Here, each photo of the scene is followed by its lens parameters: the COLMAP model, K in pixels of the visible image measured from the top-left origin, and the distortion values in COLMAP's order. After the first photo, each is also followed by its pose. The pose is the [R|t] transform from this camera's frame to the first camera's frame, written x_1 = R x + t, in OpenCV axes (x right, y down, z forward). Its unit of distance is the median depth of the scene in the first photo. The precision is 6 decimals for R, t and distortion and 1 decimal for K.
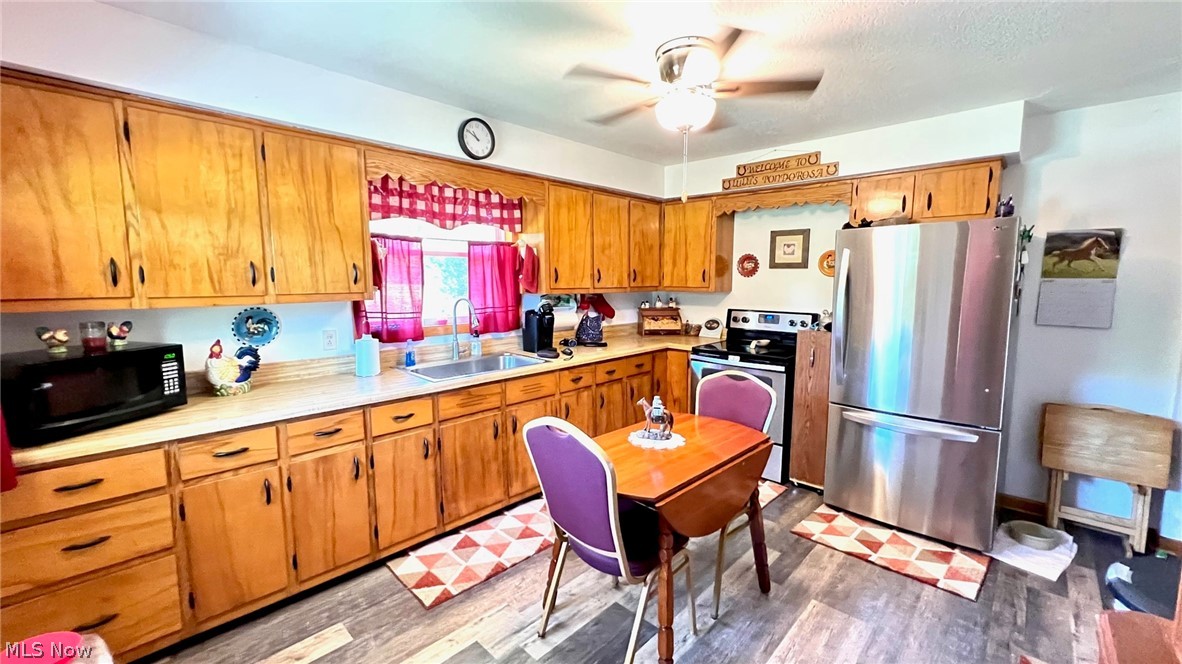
lens RADIAL K [[485.1, 0, 591.1], [0, 485.1, 311.0], [0, 0, 1]] dist [0.025747, -0.000022]
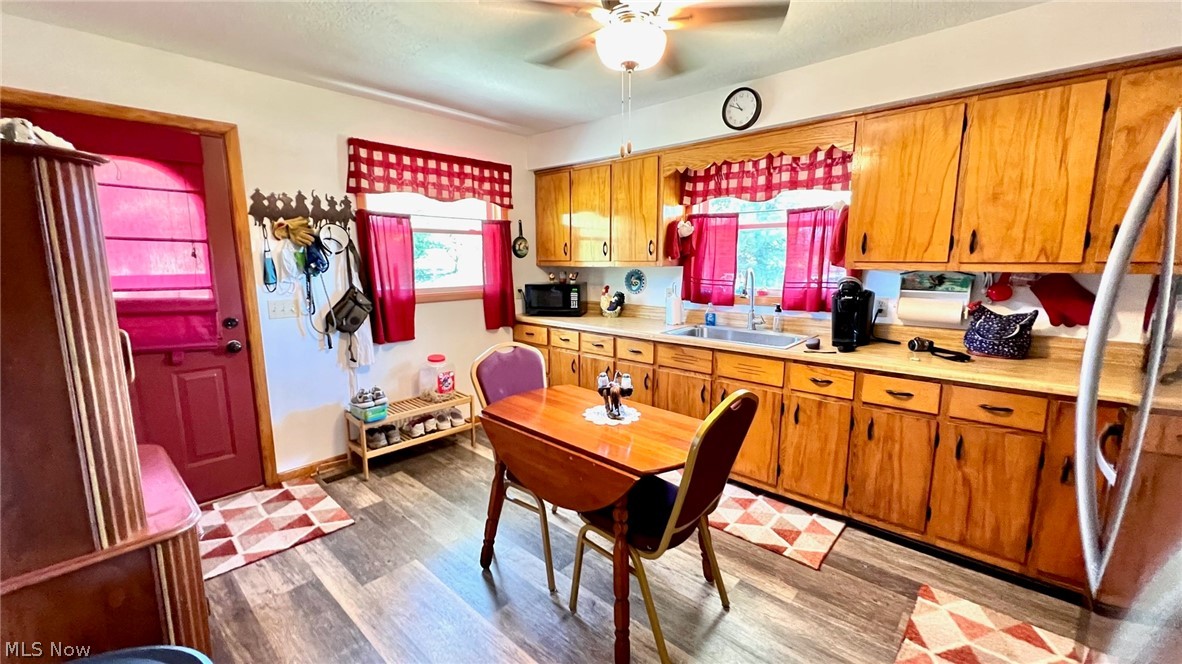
lens RADIAL K [[483.1, 0, 591.0], [0, 483.1, 332.0], [0, 0, 1]] dist [-0.000197, 0.000012]
pose [[0.022261, 0.160787, -0.986738, 0.823520], [-0.059259, 0.985460, 0.159242, -0.042954], [0.997994, 0.054928, 0.031466, 0.703175]]
